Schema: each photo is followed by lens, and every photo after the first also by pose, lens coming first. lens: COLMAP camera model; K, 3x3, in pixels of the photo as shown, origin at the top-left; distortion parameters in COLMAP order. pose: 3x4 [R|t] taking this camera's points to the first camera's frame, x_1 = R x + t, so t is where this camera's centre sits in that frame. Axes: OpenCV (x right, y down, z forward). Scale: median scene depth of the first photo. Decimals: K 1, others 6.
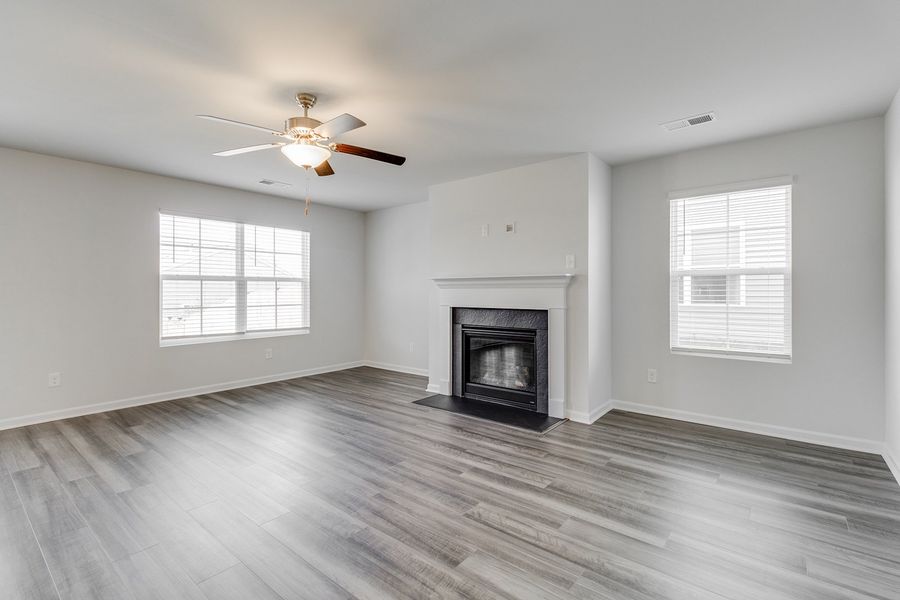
lens RADIAL K [[417.3, 0, 458.6], [0, 417.3, 289.5], [0, 0, 1]] dist [0.006206, 0.000181]
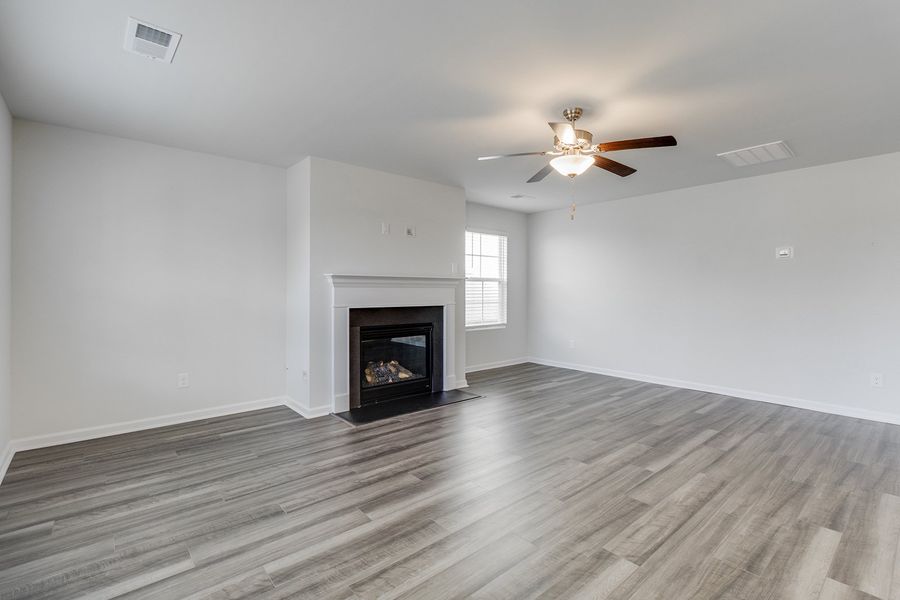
lens RADIAL K [[415.0, 0, 459.7], [0, 415.0, 292.2], [0, 0, 1]] dist [-0.000101, 0.001845]
pose [[0.175040, -0.003228, 0.984556, -1.100447], [-0.005015, 0.999979, 0.004171, 0.004297], [-0.984549, -0.005668, 0.175020, 0.823930]]
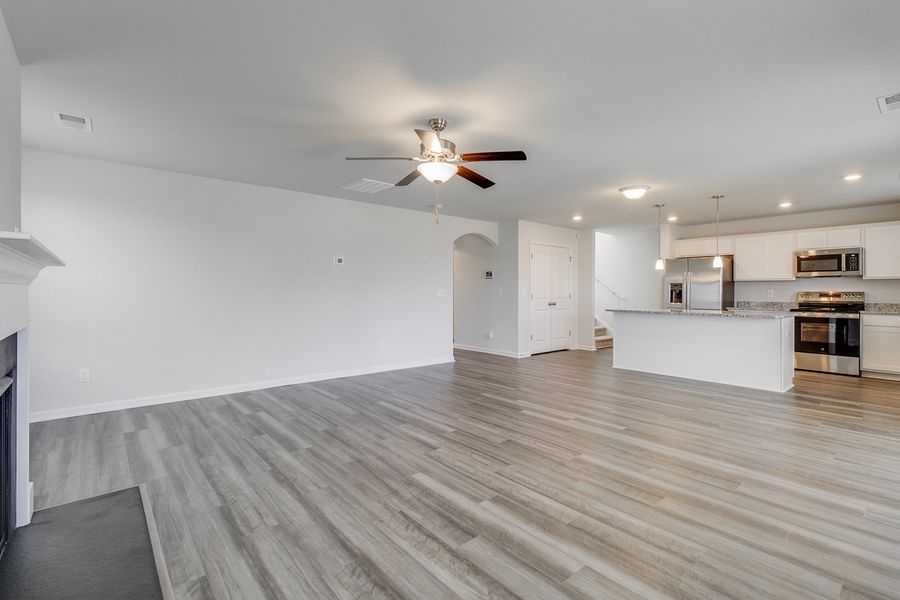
lens RADIAL K [[415.0, 0, 457.8], [0, 415.0, 292.1], [0, 0, 1]] dist [-0.000101, 0.001845]
pose [[-0.984161, -0.000265, 0.177278, -0.464275], [-0.000243, 1.000000, 0.000147, 0.006570], [-0.177278, 0.000101, -0.984161, 1.579937]]
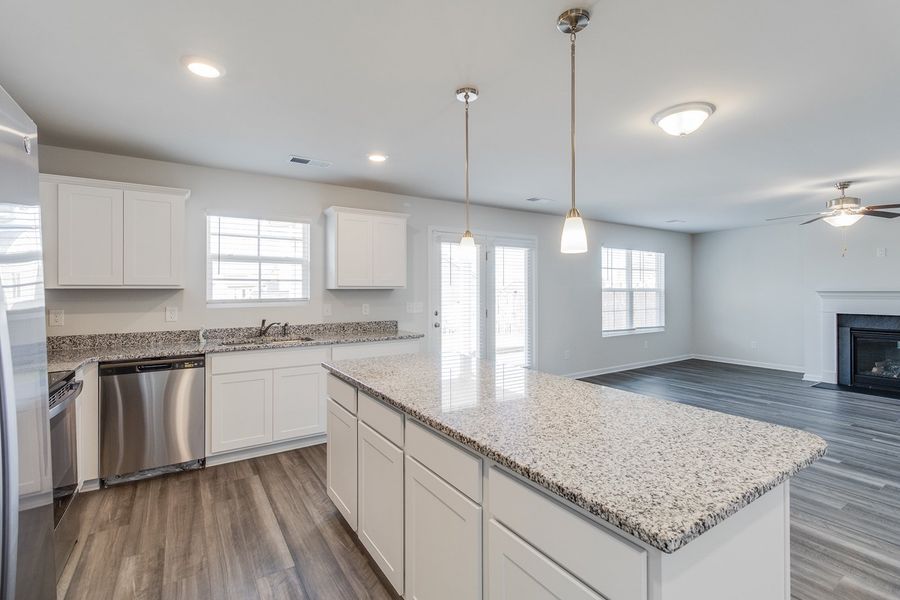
lens RADIAL K [[415.0, 0, 458.5], [0, 415.0, 294.1], [0, 0, 1]] dist [-0.000101, 0.001845]
pose [[0.953038, 0.002189, -0.302841, -0.960289], [0.001570, 0.999925, 0.012169, -0.044670], [0.302845, -0.012073, 0.952963, -0.710970]]
